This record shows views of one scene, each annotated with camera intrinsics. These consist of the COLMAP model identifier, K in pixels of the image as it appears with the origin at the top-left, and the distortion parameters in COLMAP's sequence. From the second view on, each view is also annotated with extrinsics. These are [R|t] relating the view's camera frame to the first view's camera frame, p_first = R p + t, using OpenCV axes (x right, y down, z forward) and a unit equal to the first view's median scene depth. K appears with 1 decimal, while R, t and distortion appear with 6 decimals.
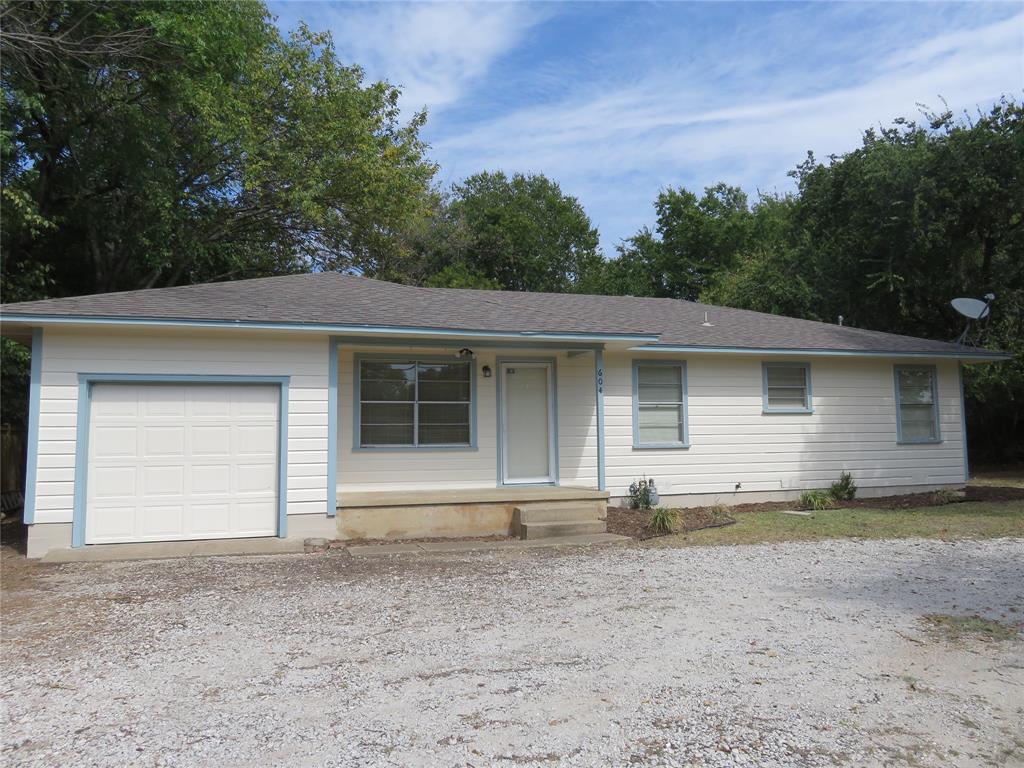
lens RADIAL K [[757.1, 0, 512.0], [0, 757.1, 384.0], [0, 0, 1]] dist [-0.014479, 0.003245]
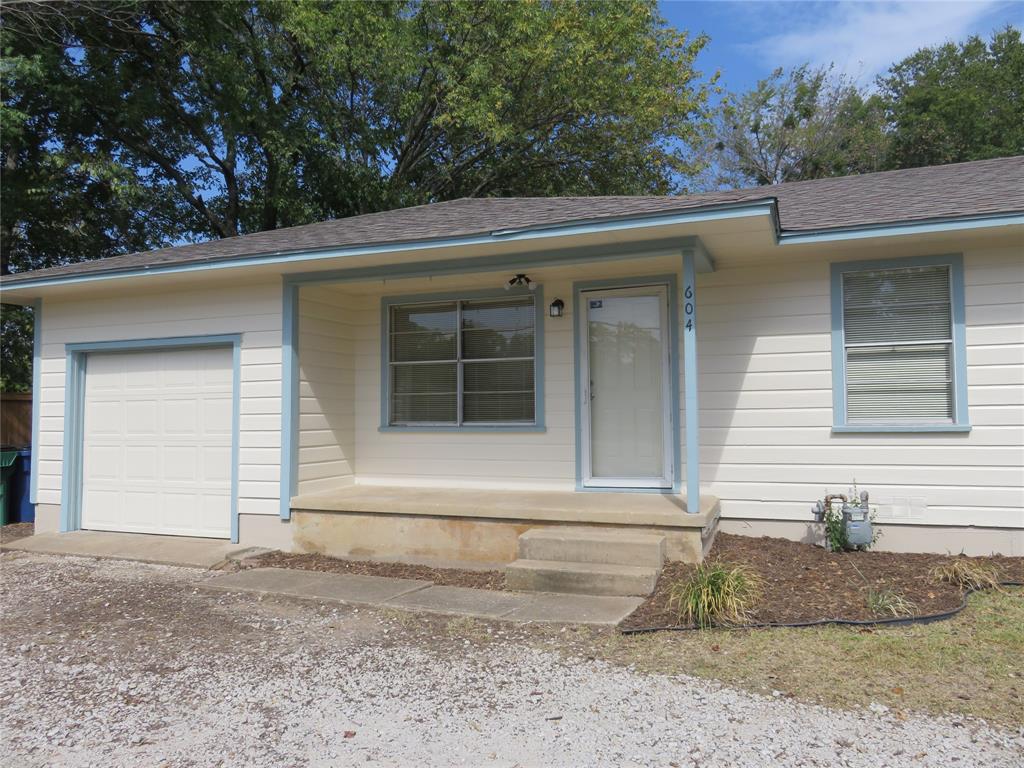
lens RADIAL K [[757.1, 0, 517.5], [0, 757.1, 384.3], [0, 0, 1]] dist [-0.005558, -0.000359]
pose [[0.781881, -0.020272, -0.623098, 0.337857], [0.048912, 0.998385, 0.028894, 0.027437], [0.621506, -0.053068, 0.781610, 0.483111]]
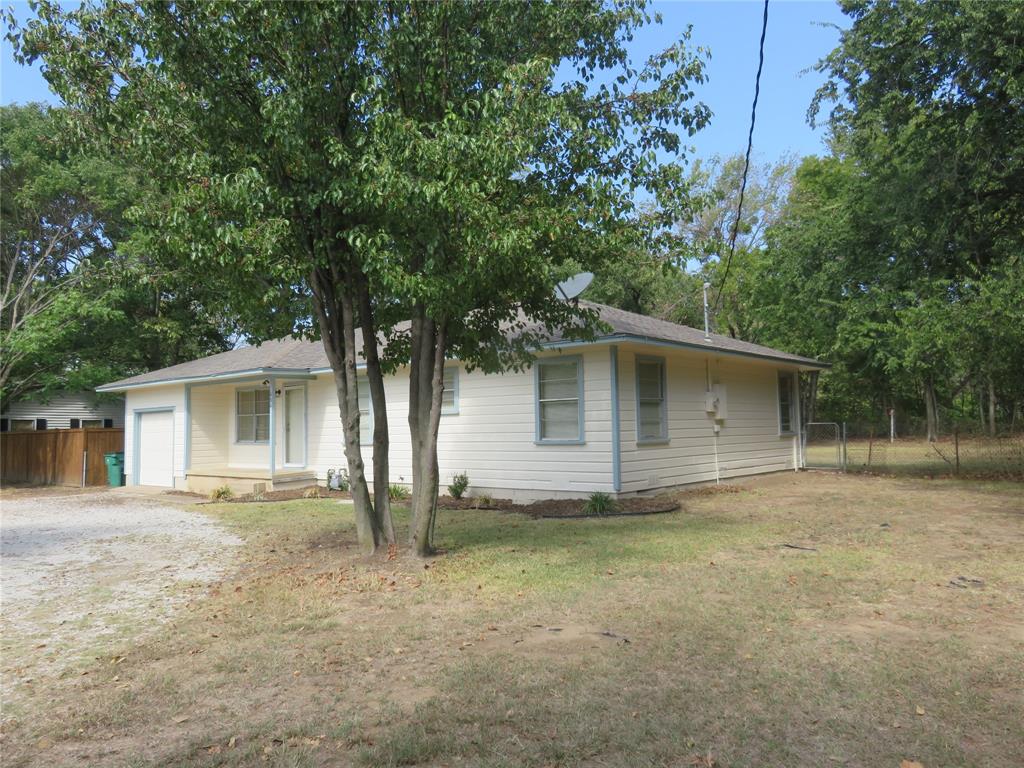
lens RADIAL K [[779.2, 0, 486.0], [0, 779.2, 384.8], [0, 0, 1]] dist [0.037548, 0.001092]
pose [[0.508213, -0.044688, -0.860071, 1.564455], [0.080157, 0.996772, -0.004427, 0.006817], [0.857493, -0.066691, 0.510155, 0.557816]]
